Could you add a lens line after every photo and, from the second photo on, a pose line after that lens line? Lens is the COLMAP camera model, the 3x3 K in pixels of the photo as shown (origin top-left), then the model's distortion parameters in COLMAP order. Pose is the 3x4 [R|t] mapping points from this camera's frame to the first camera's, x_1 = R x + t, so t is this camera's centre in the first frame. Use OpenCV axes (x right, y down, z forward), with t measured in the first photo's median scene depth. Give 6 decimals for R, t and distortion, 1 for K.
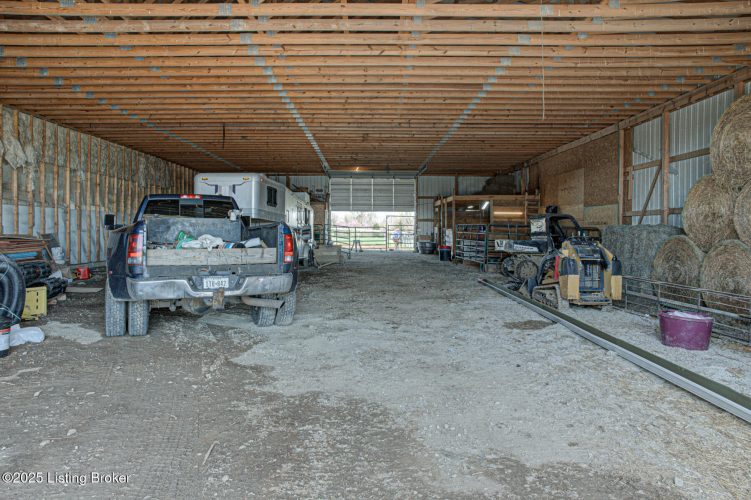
lens RADIAL K [[535.4, 0, 346.4], [0, 535.4, 208.1], [0, 0, 1]] dist [-0.074529, 0.075887]
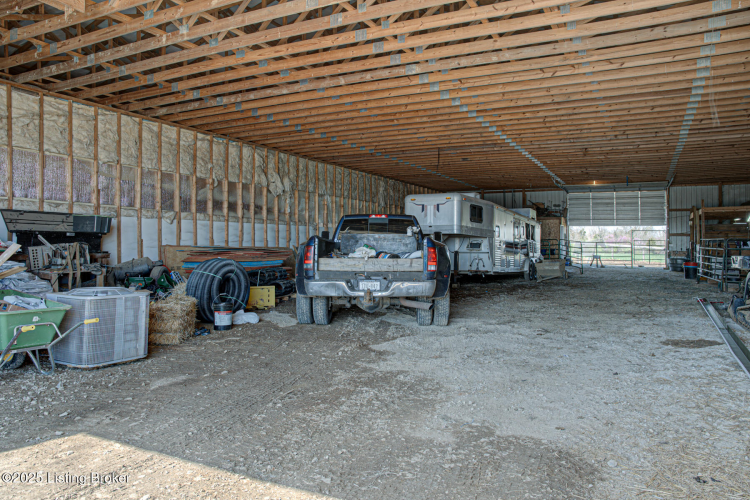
lens RADIAL K [[522.7, 0, 384.3], [0, 522.7, 234.0], [0, 0, 1]] dist [-0.081155, 0.103352]
pose [[0.905935, -0.005018, -0.423388, 0.160056], [0.013481, 0.999765, 0.016996, -0.000776], [0.423203, -0.021105, 0.905789, -0.051211]]
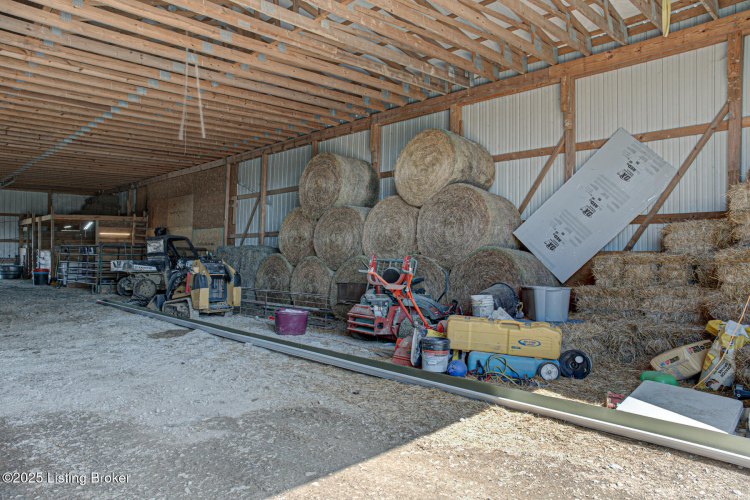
lens RADIAL K [[522.7, 0, 384.3], [0, 522.7, 234.0], [0, 0, 1]] dist [-0.081155, 0.103352]
pose [[0.688297, 0.013183, 0.725309, -0.097757], [-0.019554, 0.999809, 0.000384, -0.001296], [-0.725165, -0.014447, 0.688423, -0.057800]]
